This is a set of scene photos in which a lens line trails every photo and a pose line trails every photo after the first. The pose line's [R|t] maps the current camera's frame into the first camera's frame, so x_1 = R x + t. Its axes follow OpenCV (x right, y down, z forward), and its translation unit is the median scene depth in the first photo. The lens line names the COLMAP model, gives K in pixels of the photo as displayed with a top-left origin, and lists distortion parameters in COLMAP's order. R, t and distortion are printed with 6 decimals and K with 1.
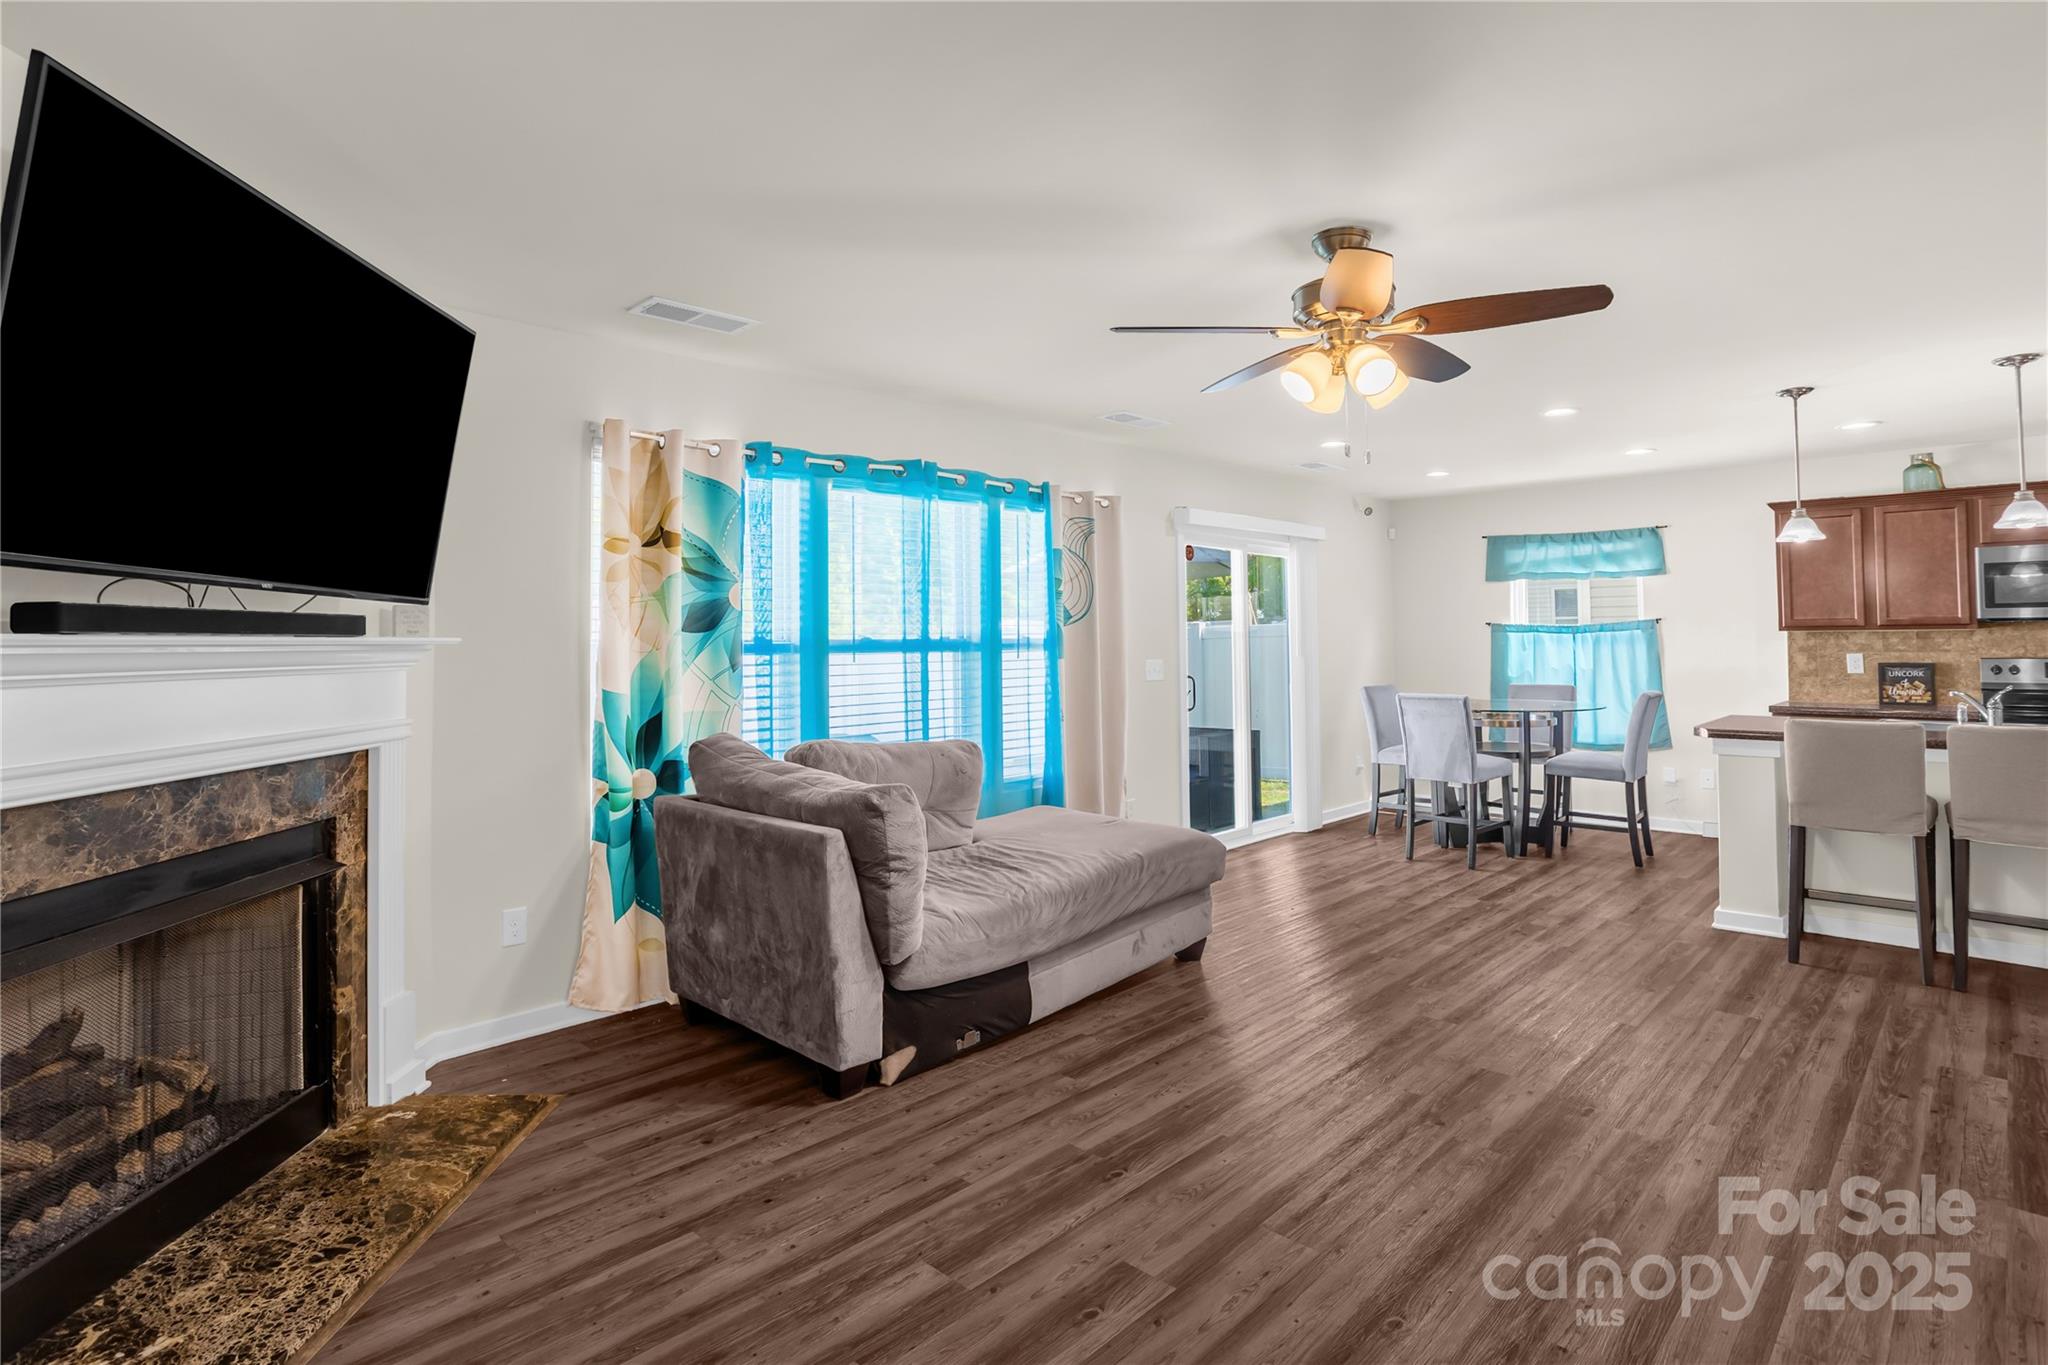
lens RADIAL K [[1030.2, 0, 1011.3], [0, 1030.2, 602.8], [0, 0, 1]] dist [-0.042169, 0.020875]
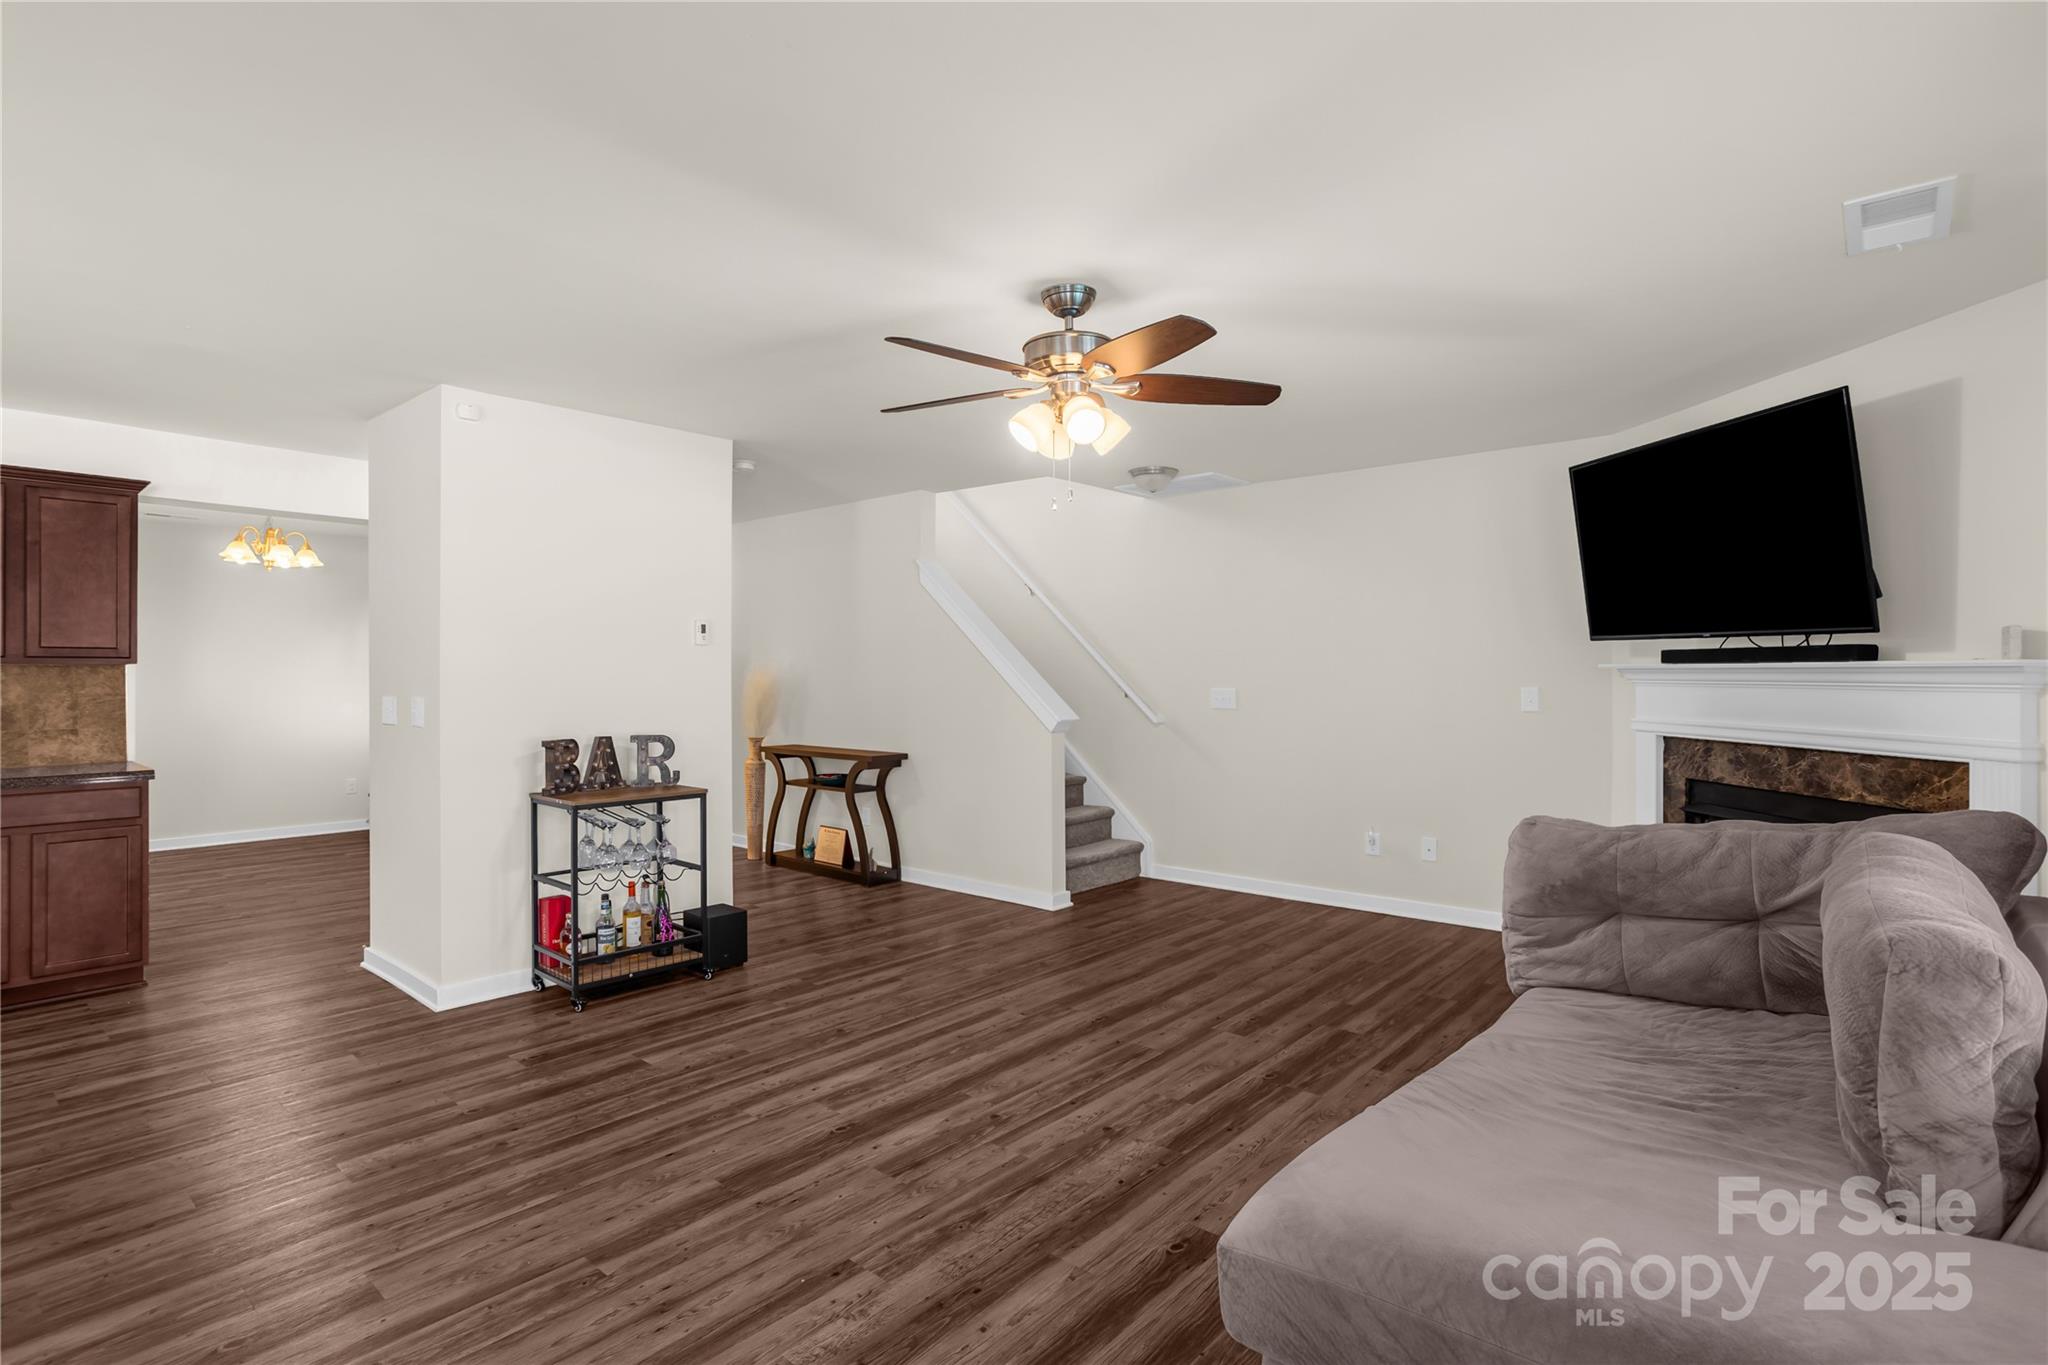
lens RADIAL K [[1017.0, 0, 1010.8], [0, 1017.0, 669.4], [0, 0, 1]] dist [-0.057139, 0.033603]
pose [[-0.998378, 0.009549, -0.056121, 0.290207], [0.011754, 0.999167, -0.039081, 0.048281], [0.055701, -0.039677, -0.997659, 1.319552]]
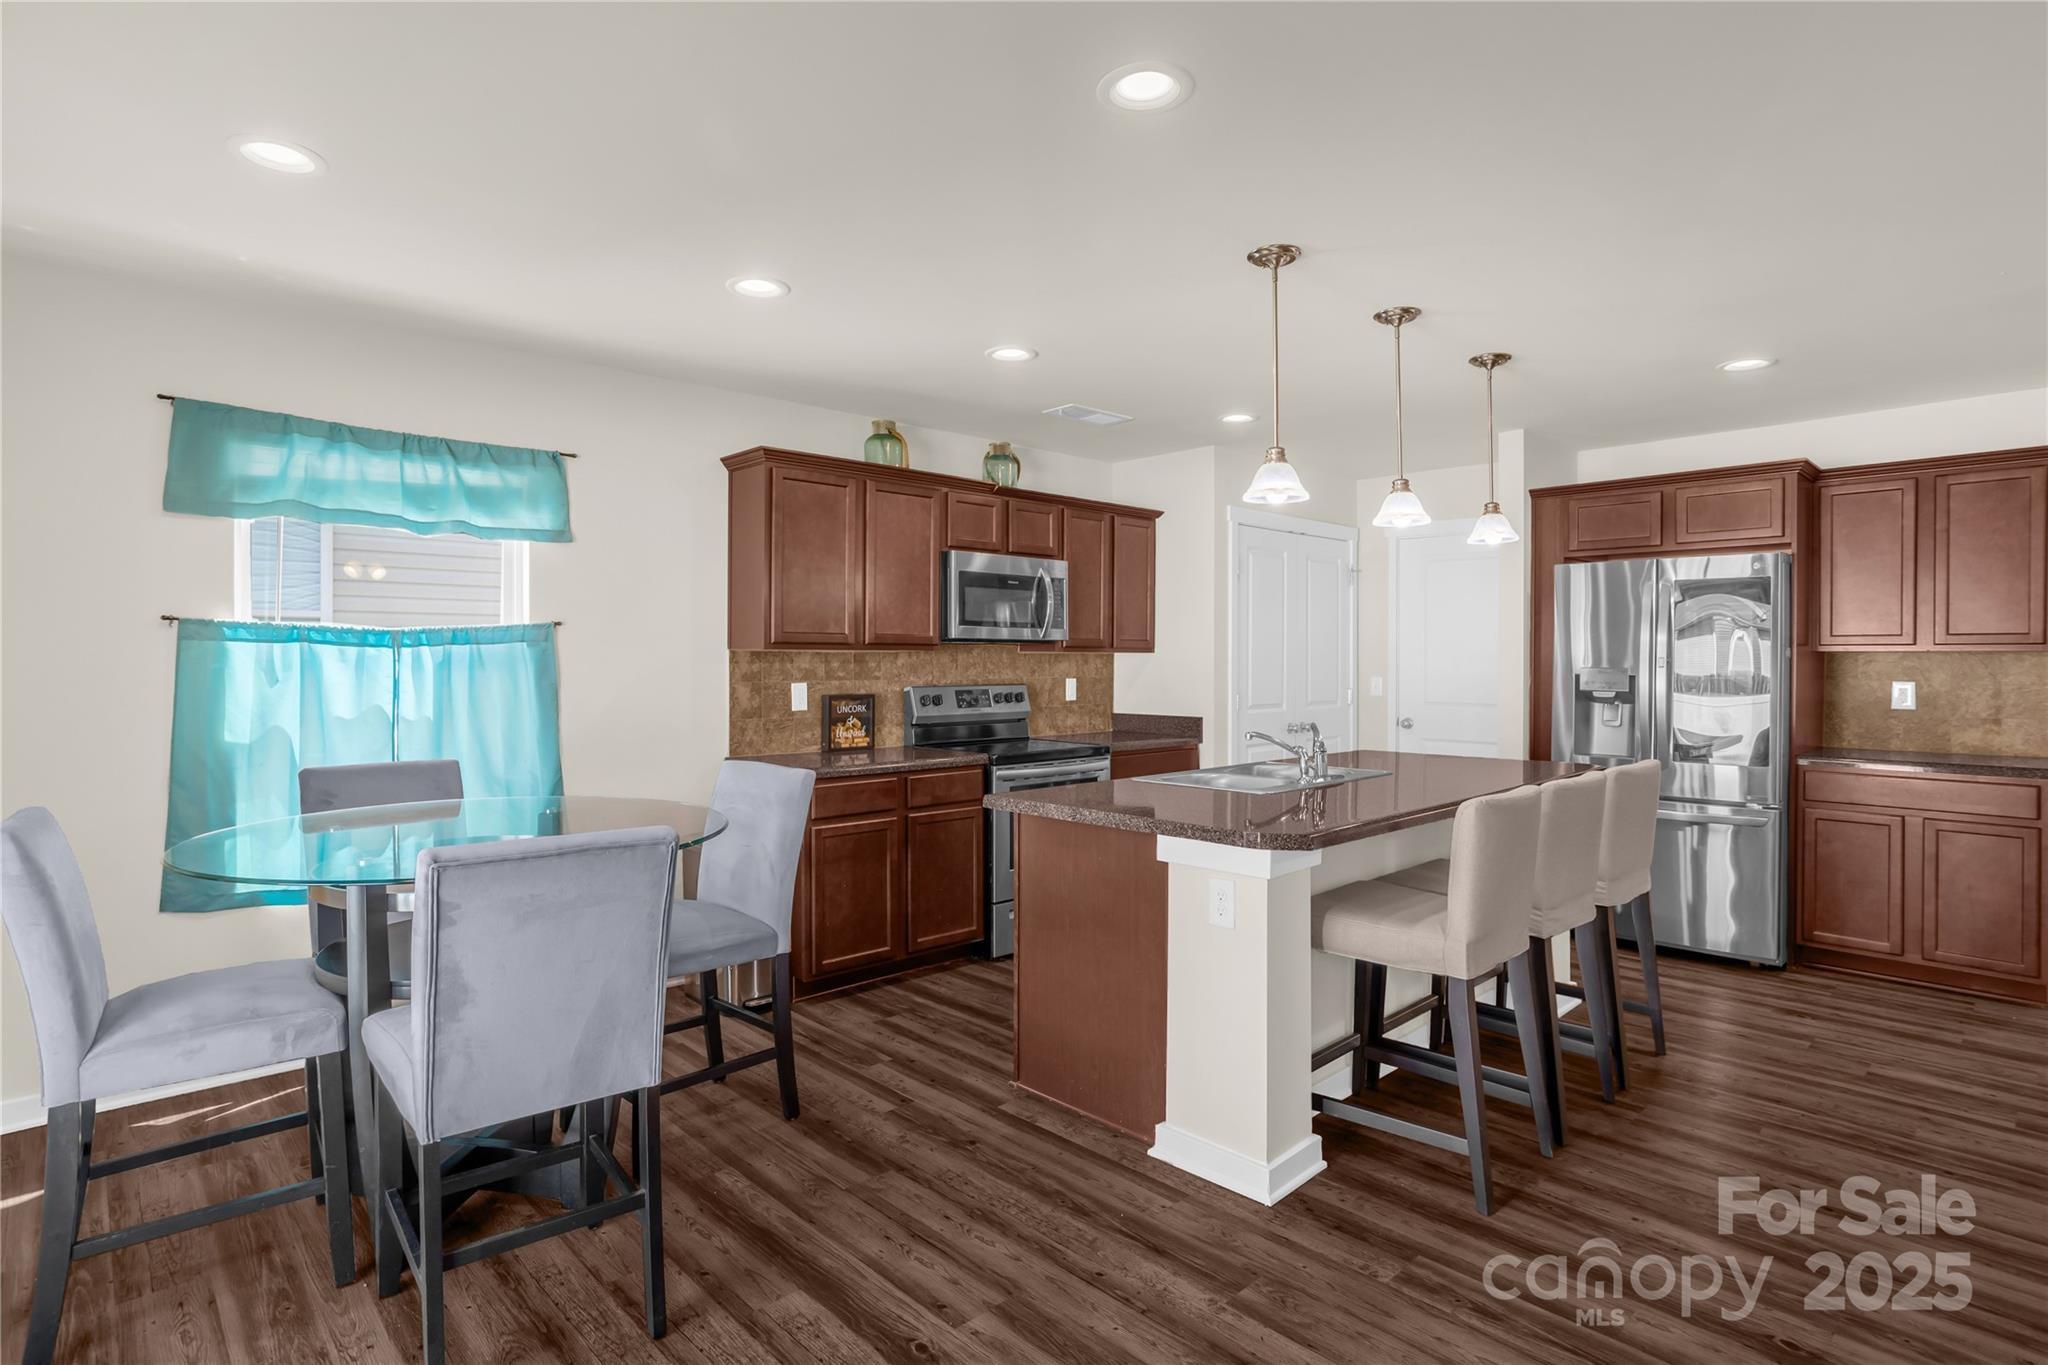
lens RADIAL K [[1051.7, 0, 1007.8], [0, 1051.7, 664.2], [0, 0, 1]] dist [-0.053783, 0.036387]
pose [[0.036044, 0.001714, 0.999349, 0.146160], [-0.040931, 0.999162, -0.000238, 0.044633], [-0.998512, -0.040896, 0.036084, 1.184885]]
